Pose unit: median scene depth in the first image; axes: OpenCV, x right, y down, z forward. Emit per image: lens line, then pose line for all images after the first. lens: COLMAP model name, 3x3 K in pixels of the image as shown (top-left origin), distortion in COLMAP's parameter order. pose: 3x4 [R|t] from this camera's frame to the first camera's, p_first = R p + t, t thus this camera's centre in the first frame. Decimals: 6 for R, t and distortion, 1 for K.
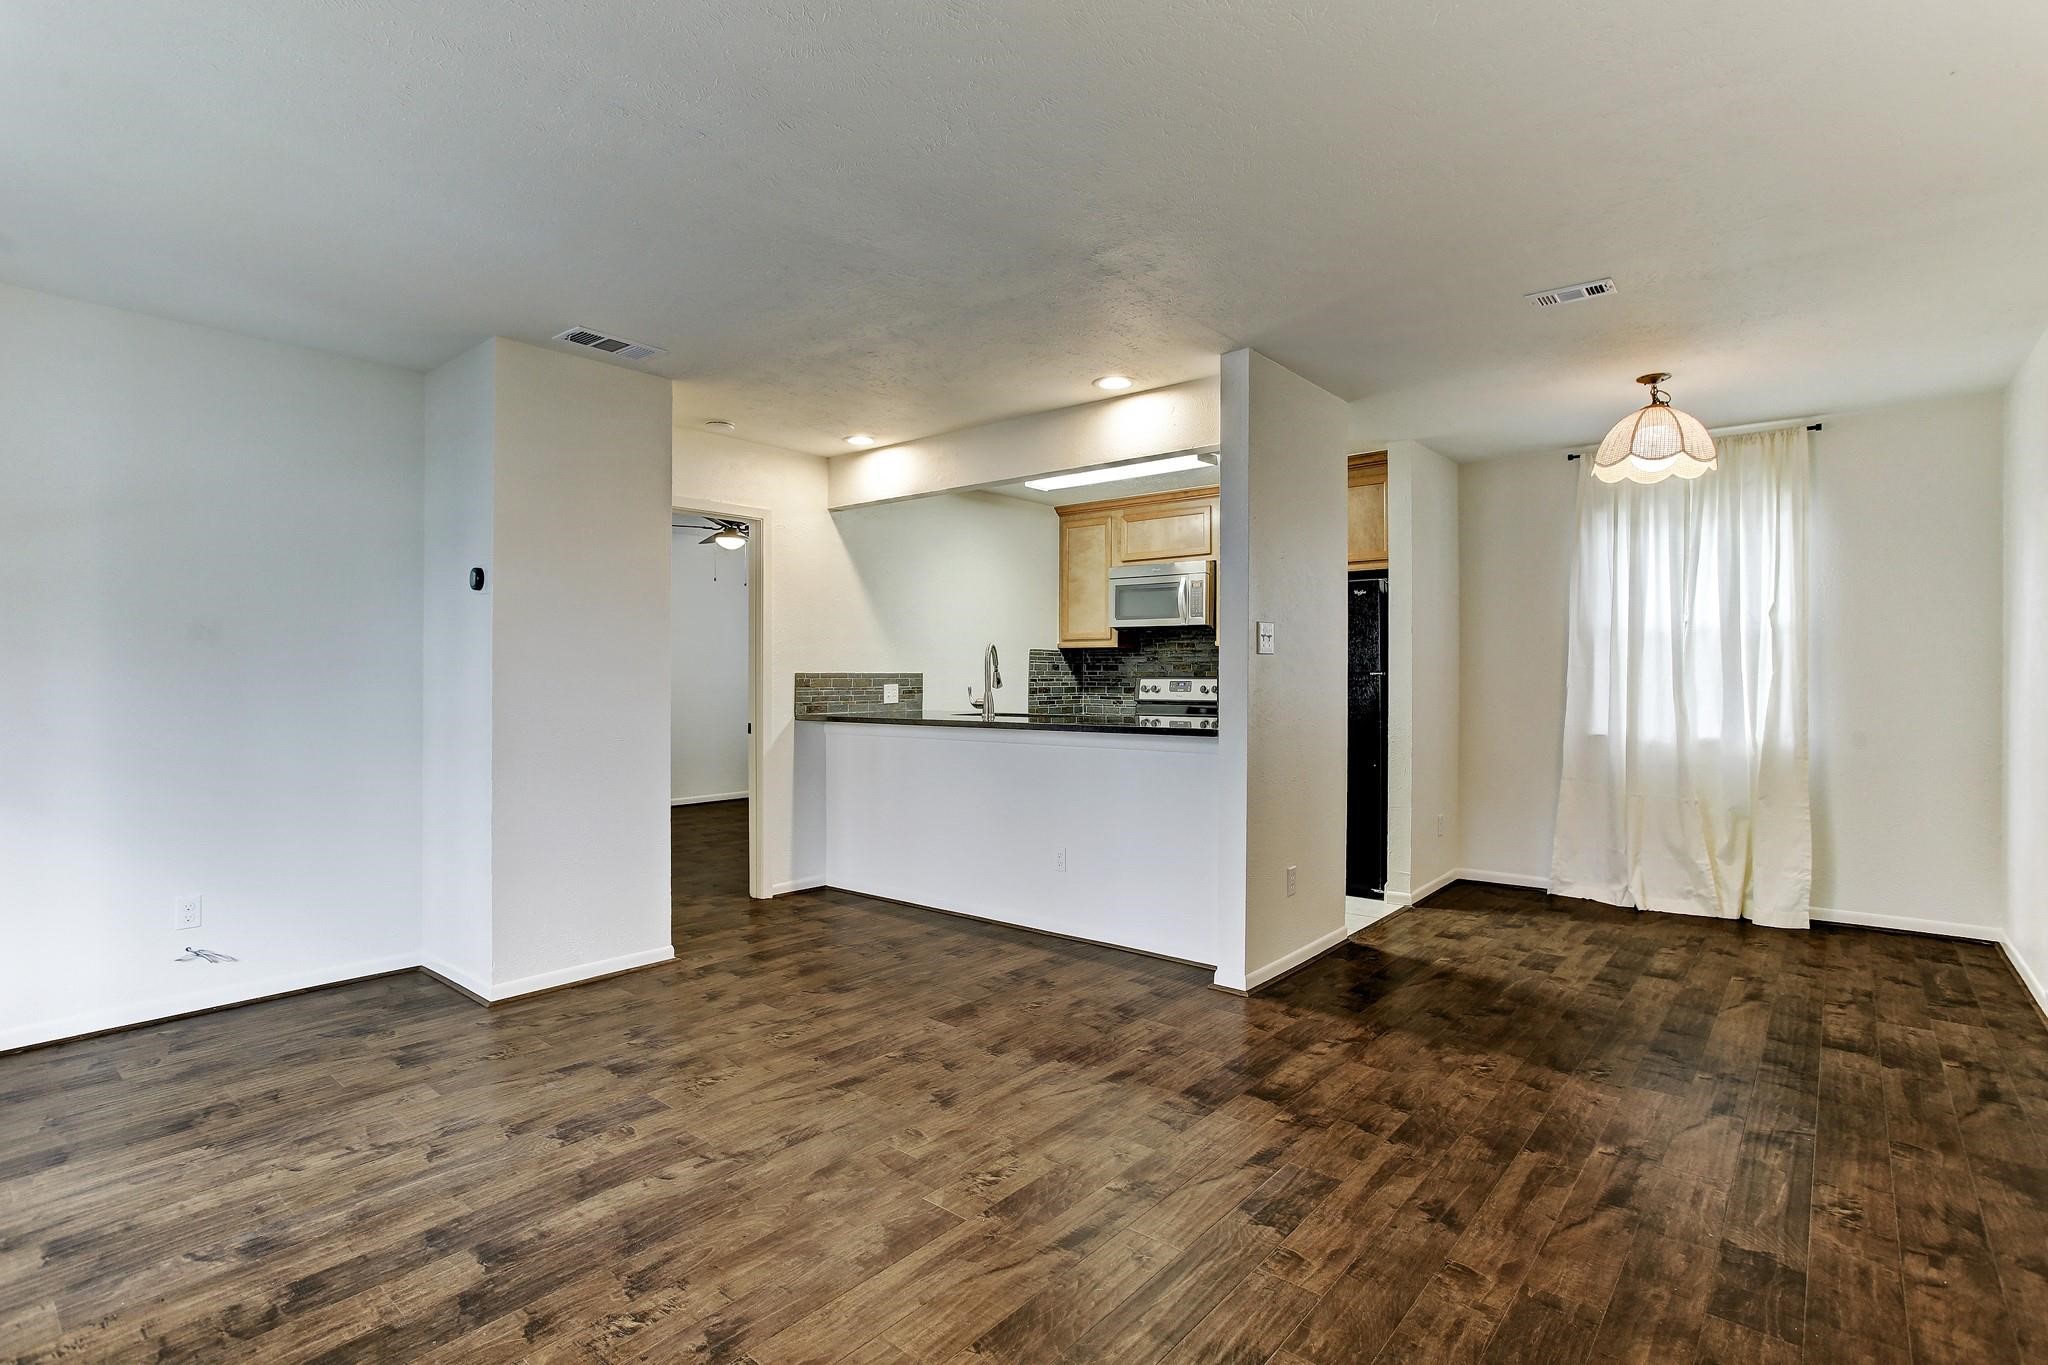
lens RADIAL K [[1000.1, 0, 1024.0], [0, 1000.1, 682.5], [0, 0, 1]] dist [-0.041740, 0.026026]
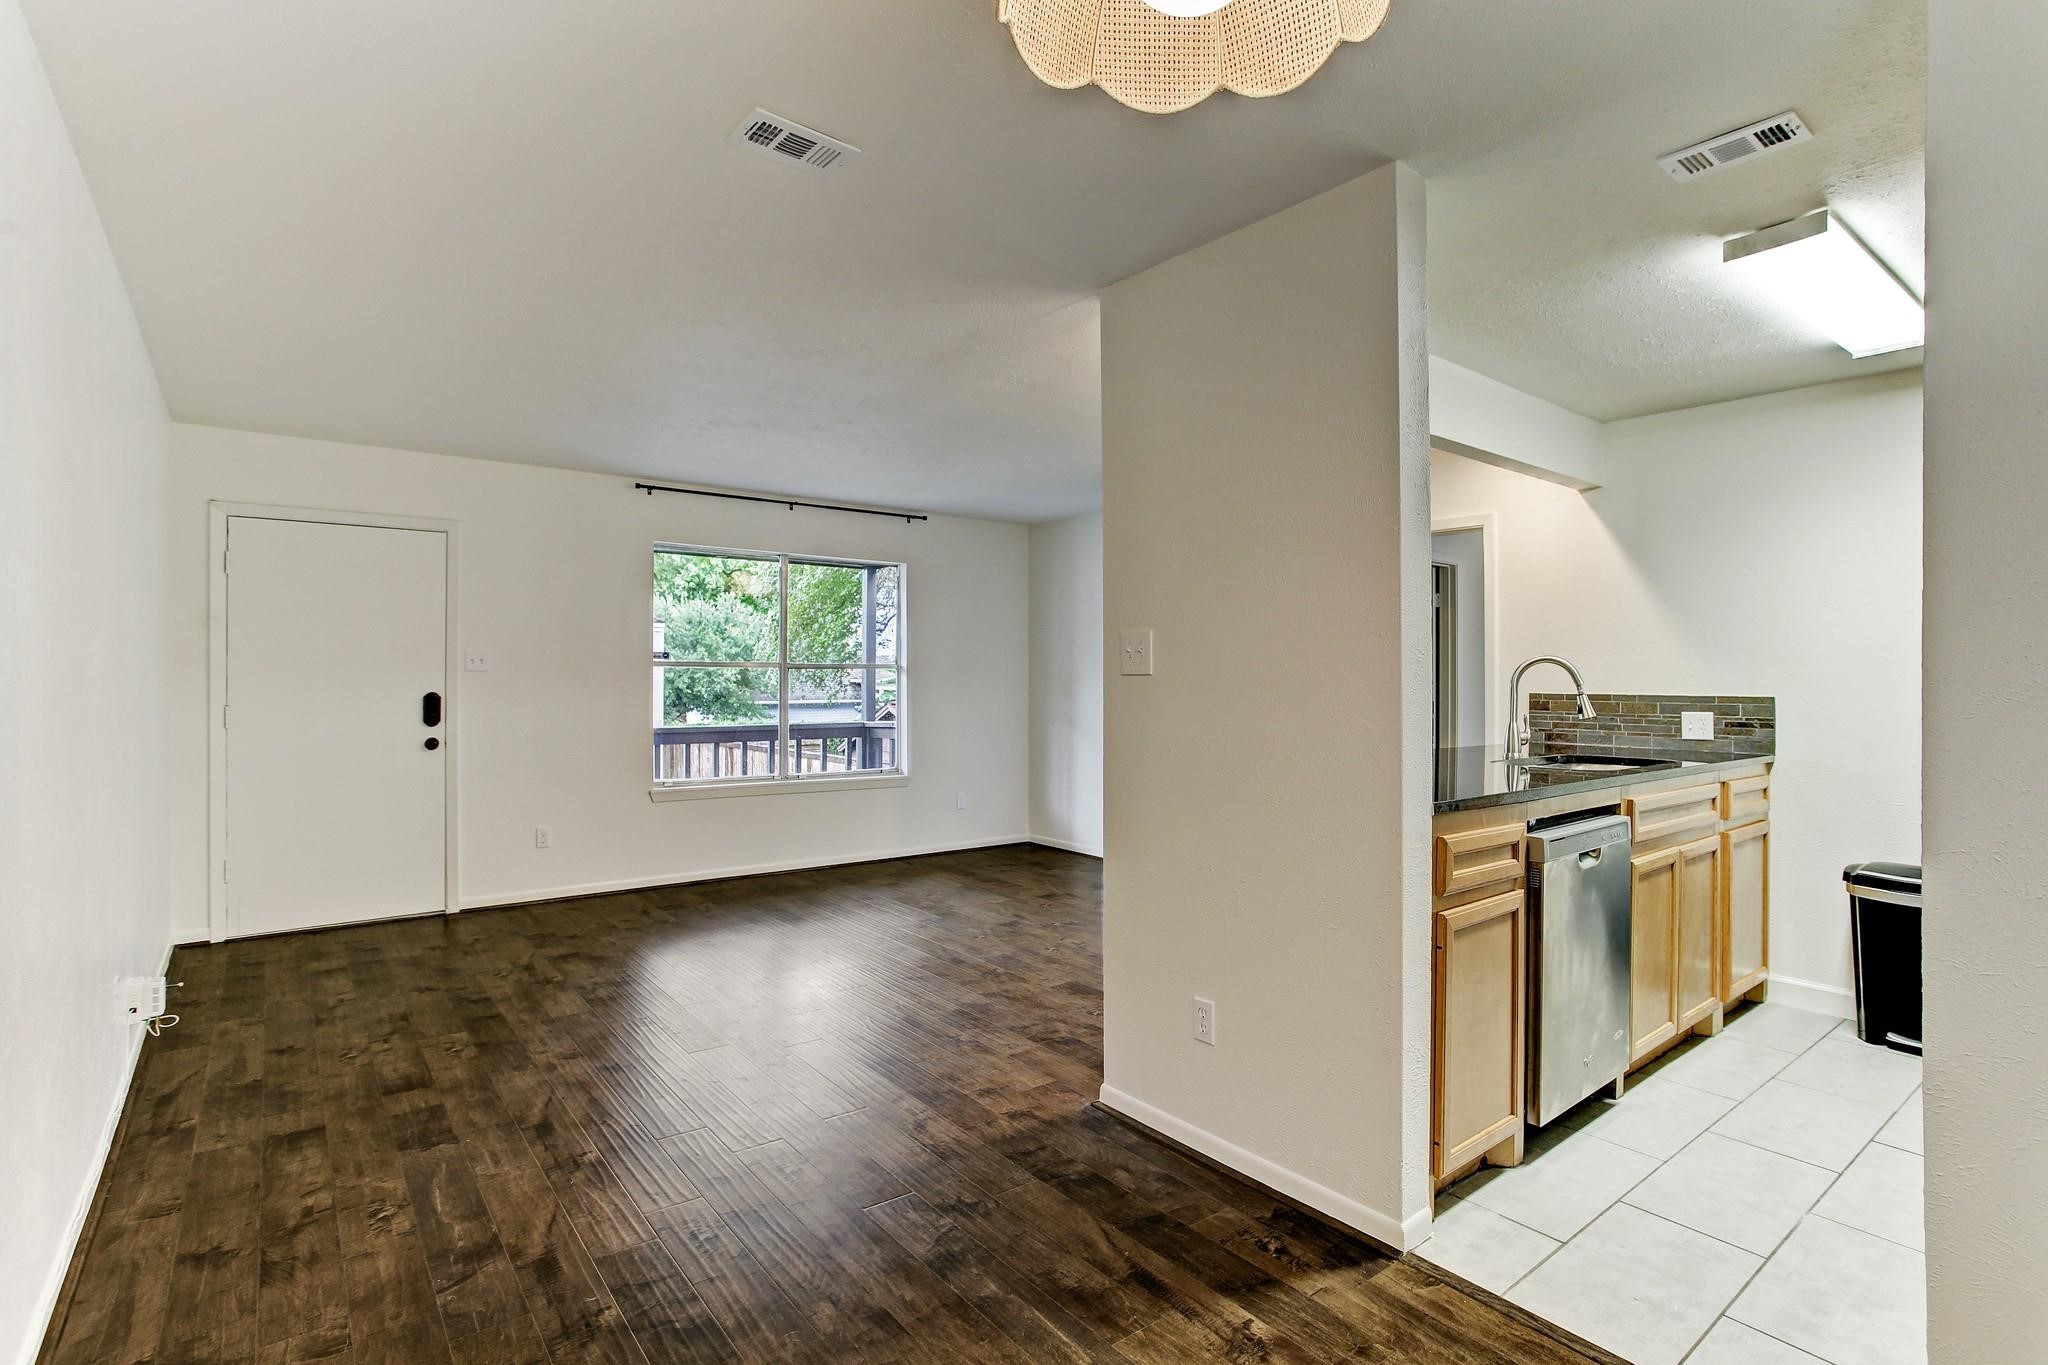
lens RADIAL K [[1001.8, 0, 1045.7], [0, 1001.8, 670.4], [0, 0, 1]] dist [-0.062595, 0.035384]
pose [[-0.202629, -0.007590, -0.979226, 1.259714], [-0.013288, 0.999899, -0.005001, -0.035349], [0.979165, 0.011999, -0.202710, 1.394123]]
